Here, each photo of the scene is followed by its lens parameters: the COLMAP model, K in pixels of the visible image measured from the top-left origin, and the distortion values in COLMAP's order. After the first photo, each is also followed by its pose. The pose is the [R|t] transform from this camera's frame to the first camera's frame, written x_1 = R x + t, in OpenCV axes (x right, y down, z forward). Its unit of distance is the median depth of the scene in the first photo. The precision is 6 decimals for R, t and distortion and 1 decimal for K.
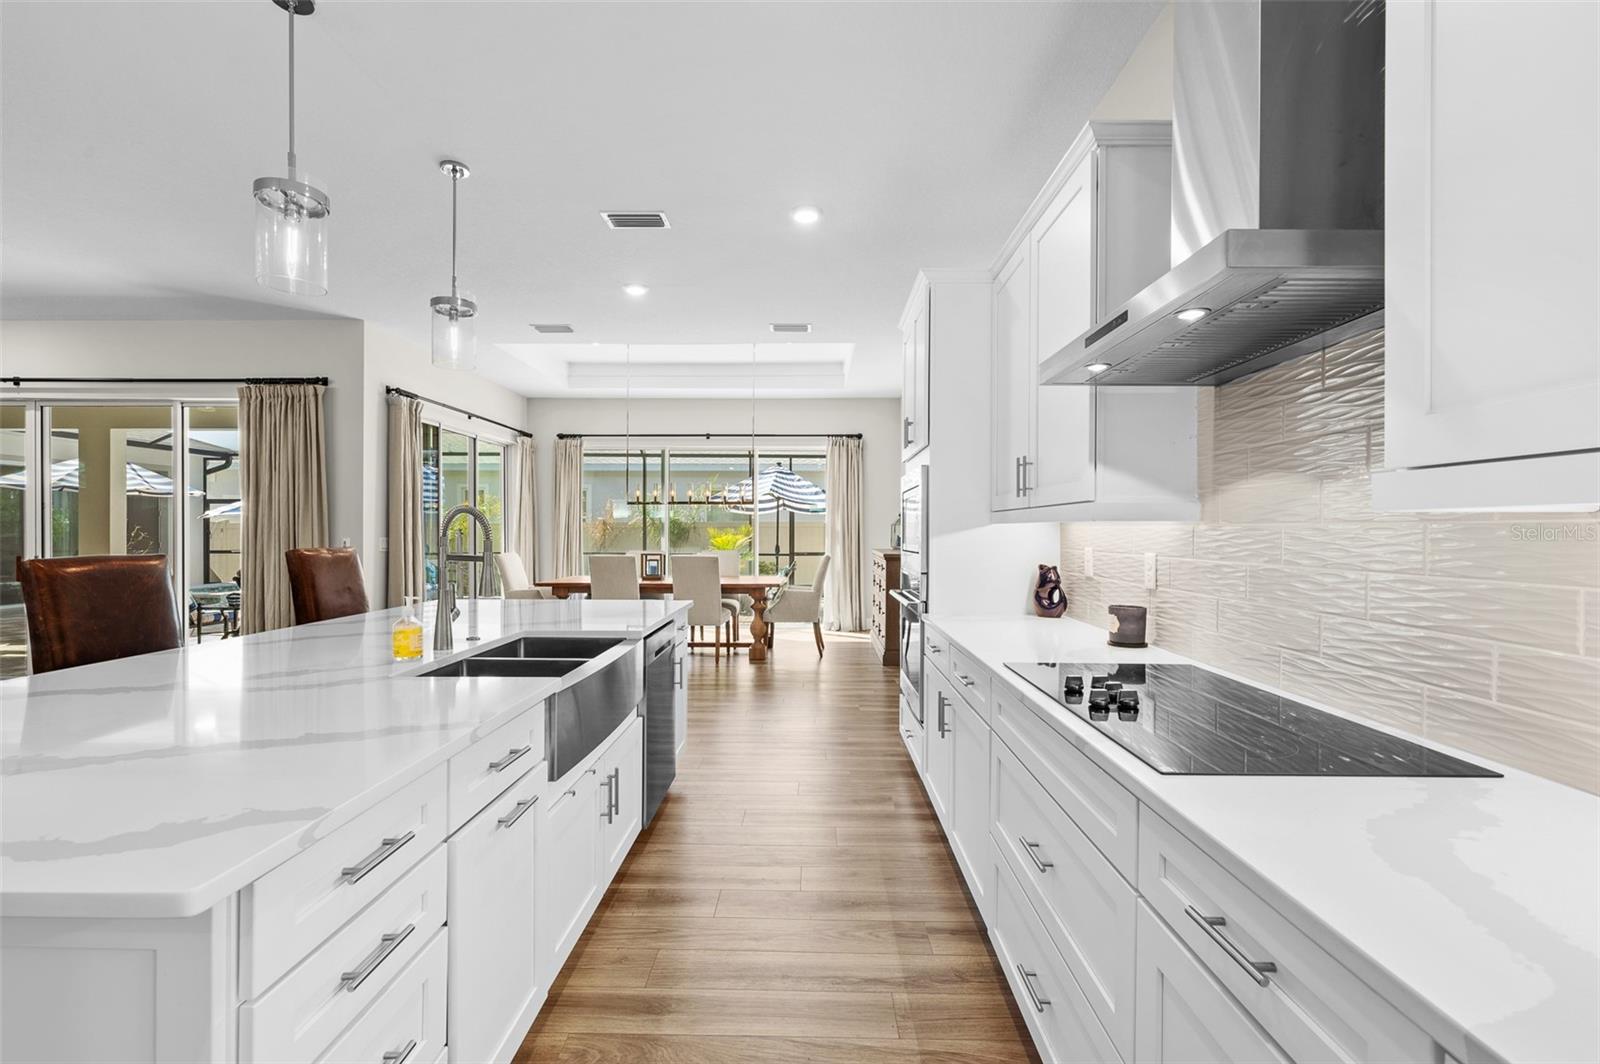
lens RADIAL K [[701.0, 0, 807.8], [0, 701.0, 534.0], [0, 0, 1]] dist [0.000854, -0.000075]
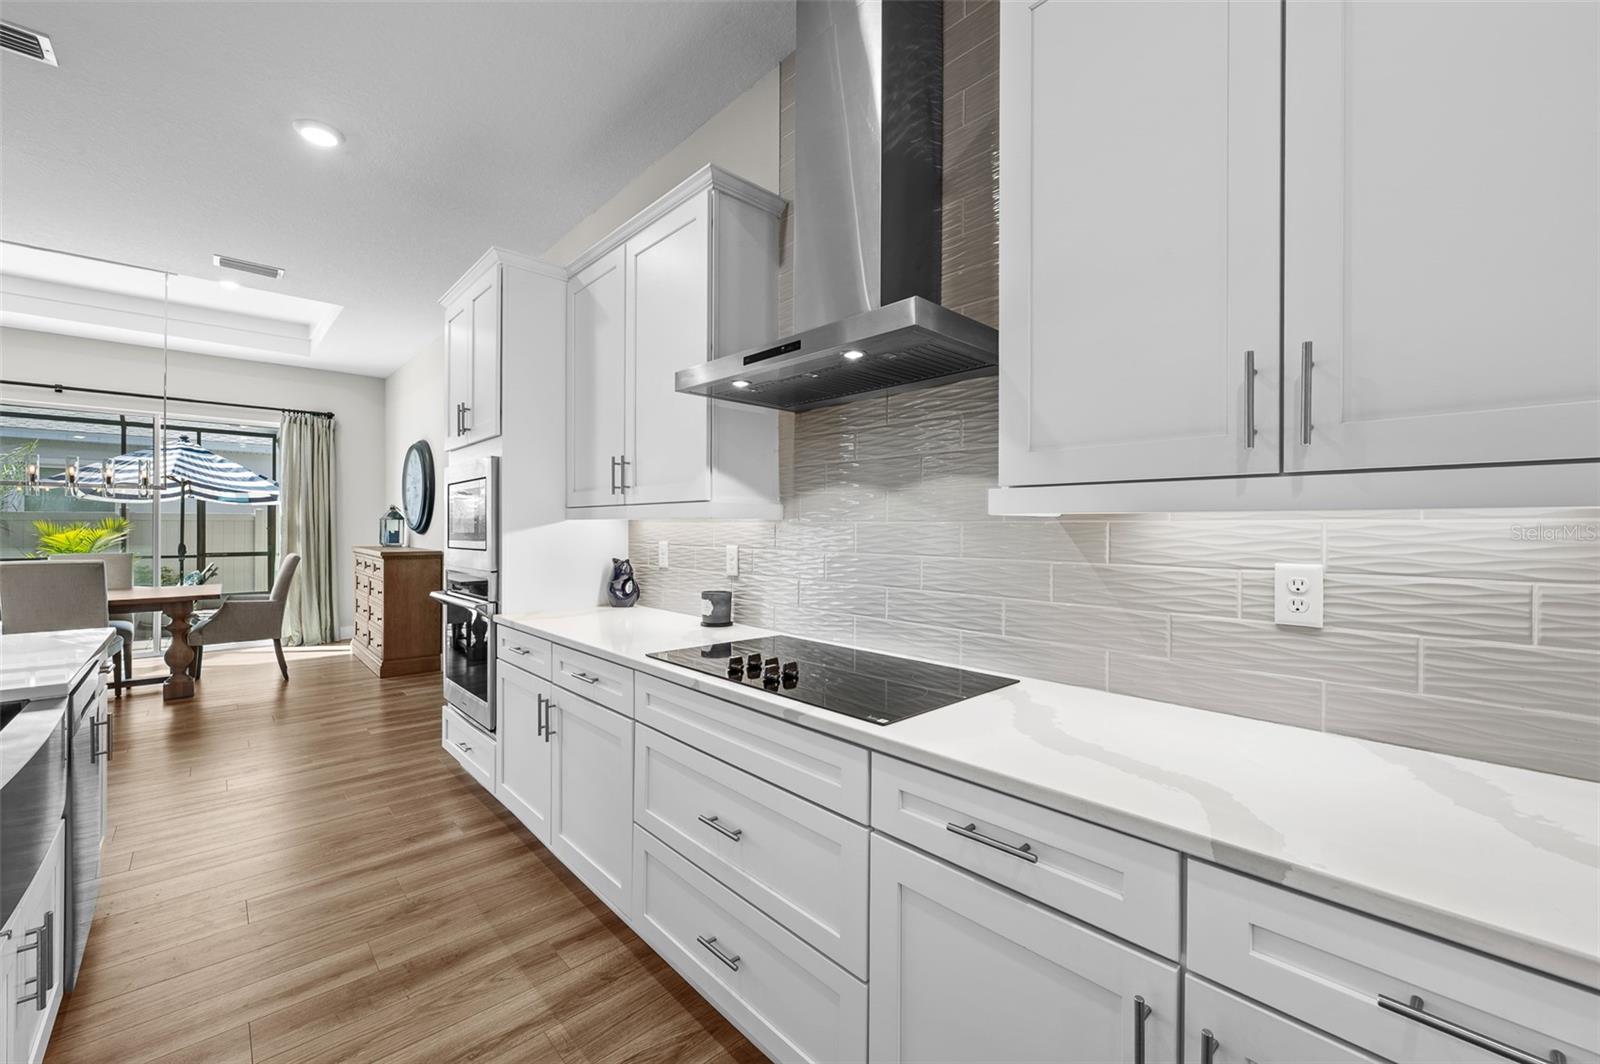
lens RADIAL K [[637.8, 0, 805.2], [0, 637.8, 528.8], [0, 0, 1]] dist [0.000805, 0.000291]
pose [[0.723723, -0.000699, 0.690090, -0.126461], [0.000982, 1.000000, -0.000016, -0.000979], [-0.690090, 0.000690, 0.723724, 0.098557]]
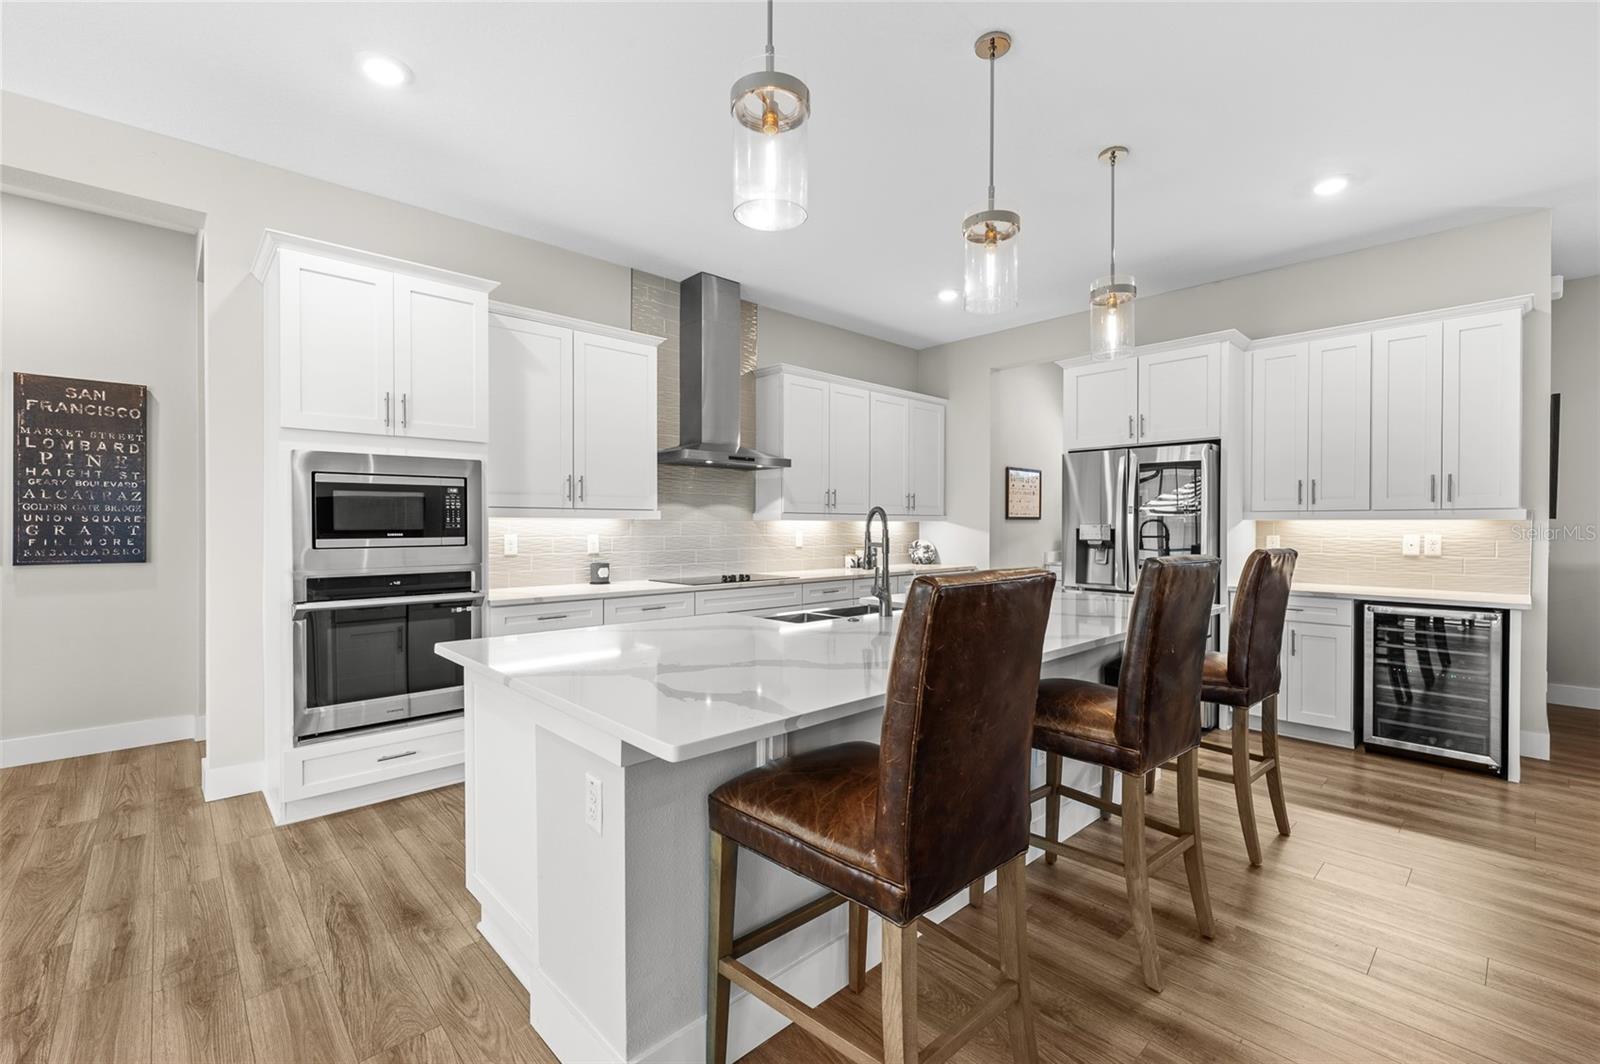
lens RADIAL K [[692.3, 0, 797.8], [0, 692.3, 527.9], [0, 0, 1]] dist [0.002311, 0.000000]
pose [[-0.690677, -0.007116, 0.723128, -0.956604], [-0.000752, 0.999958, 0.009123, -0.007357], [-0.723163, 0.005757, -0.690653, 1.435900]]
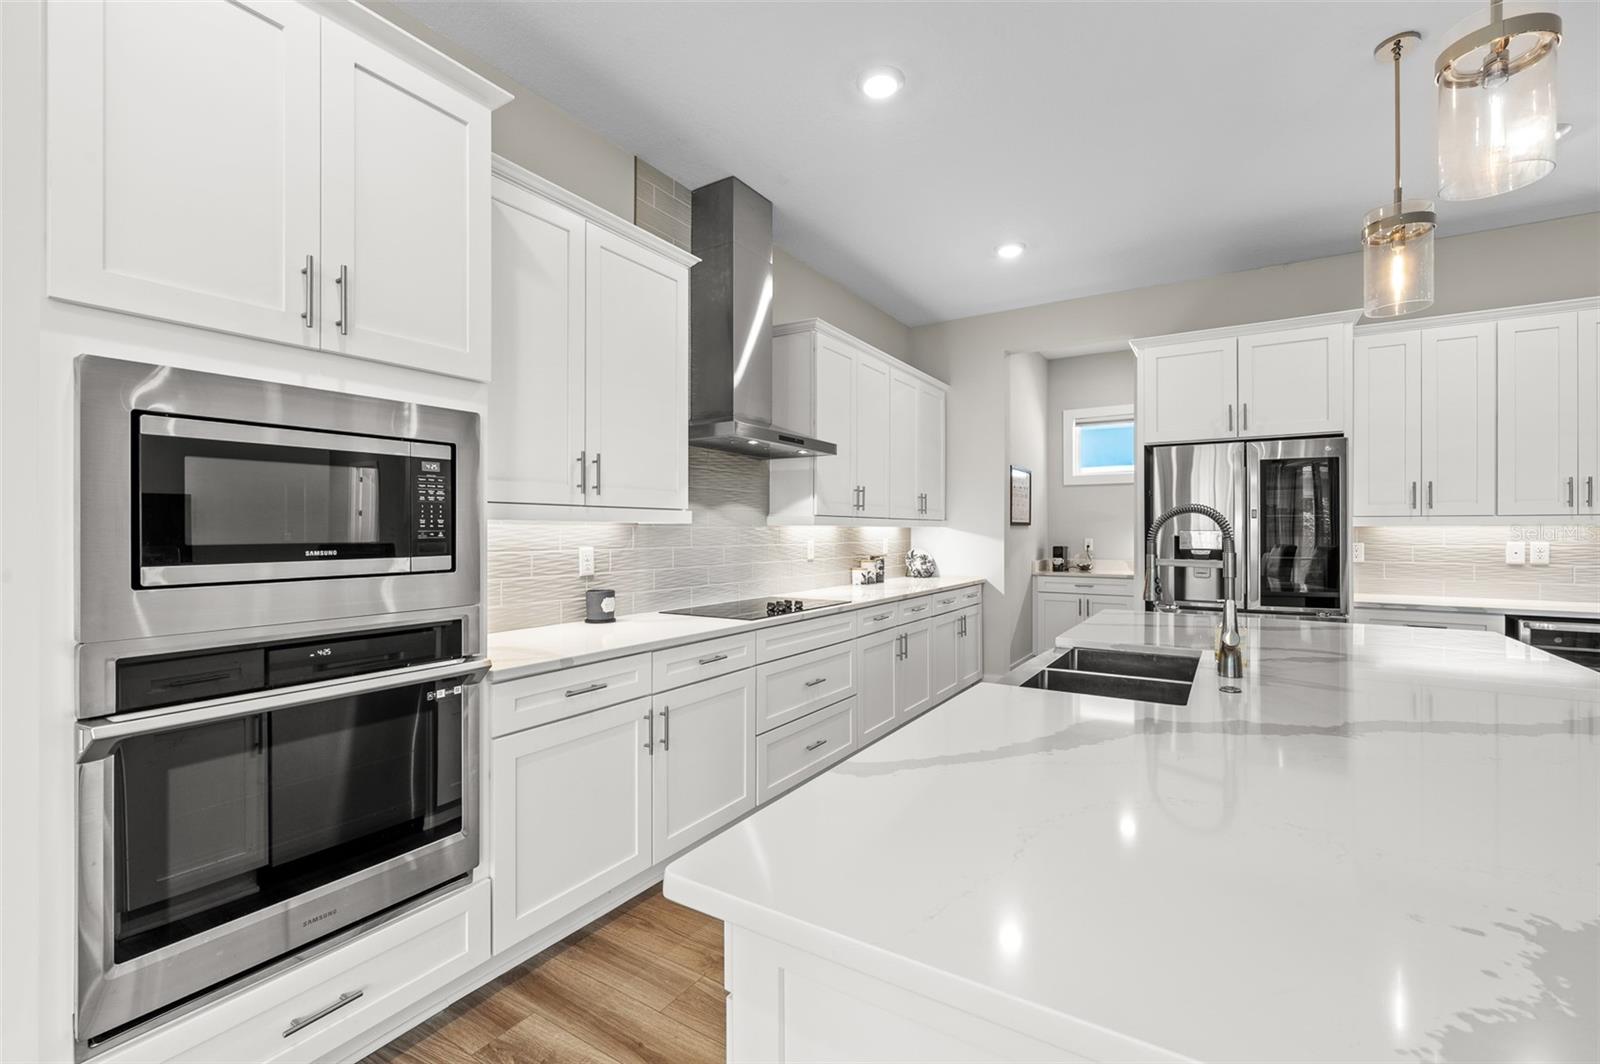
lens RADIAL K [[692.3, 0, 797.8], [0, 692.3, 527.9], [0, 0, 1]] dist [0.002311, 0.000000]
pose [[-0.849914, -0.001657, 0.526919, -0.366306], [-0.001730, 0.999998, 0.000354, -0.006379], [-0.526919, -0.000611, -0.849915, 1.401831]]
